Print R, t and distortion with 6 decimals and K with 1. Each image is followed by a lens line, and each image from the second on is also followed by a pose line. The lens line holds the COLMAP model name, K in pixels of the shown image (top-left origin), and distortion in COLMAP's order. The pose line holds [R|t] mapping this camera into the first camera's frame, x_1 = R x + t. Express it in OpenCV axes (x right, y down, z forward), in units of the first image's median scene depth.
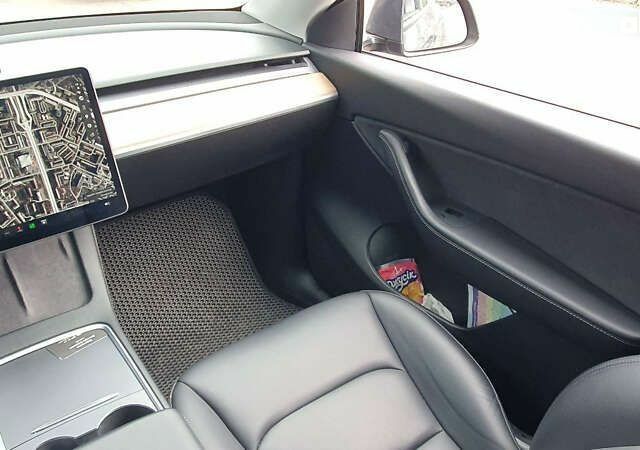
lens RADIAL K [[627.6, 0, 325.2], [0, 627.6, 234.0], [0, 0, 1]] dist [0.023826, 0.000000]
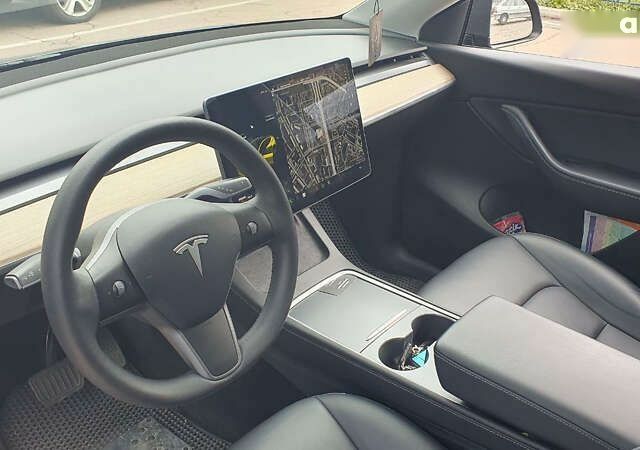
lens RADIAL K [[669.5, 0, 337.7], [0, 669.5, 234.5], [0, 0, 1]] dist [0.179307, 0.000000]
pose [[0.966370, -0.107430, 0.233638, -0.678422], [0.120223, 0.991893, -0.041176, 0.126427], [-0.227321, 0.067879, 0.971451, -0.262133]]
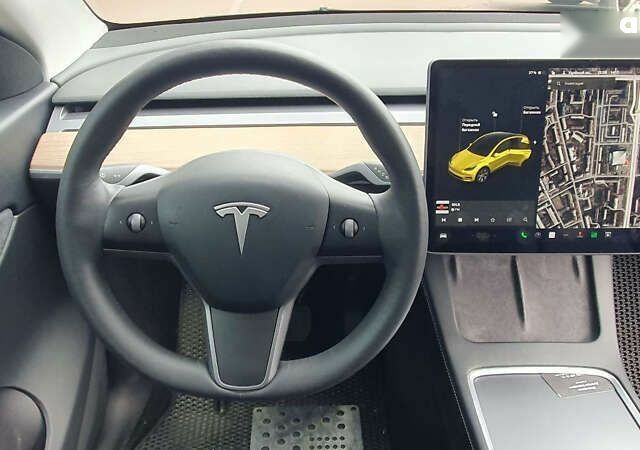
lens RADIAL K [[627.6, 0, 320.6], [0, 627.6, 231.4], [0, 0, 1]] dist [0.023826, 0.000000]
pose [[0.829270, 0.286530, -0.479803, -0.328372], [-0.312698, 0.949481, 0.026560, 0.065438], [0.463174, 0.128008, 0.876974, 0.095378]]
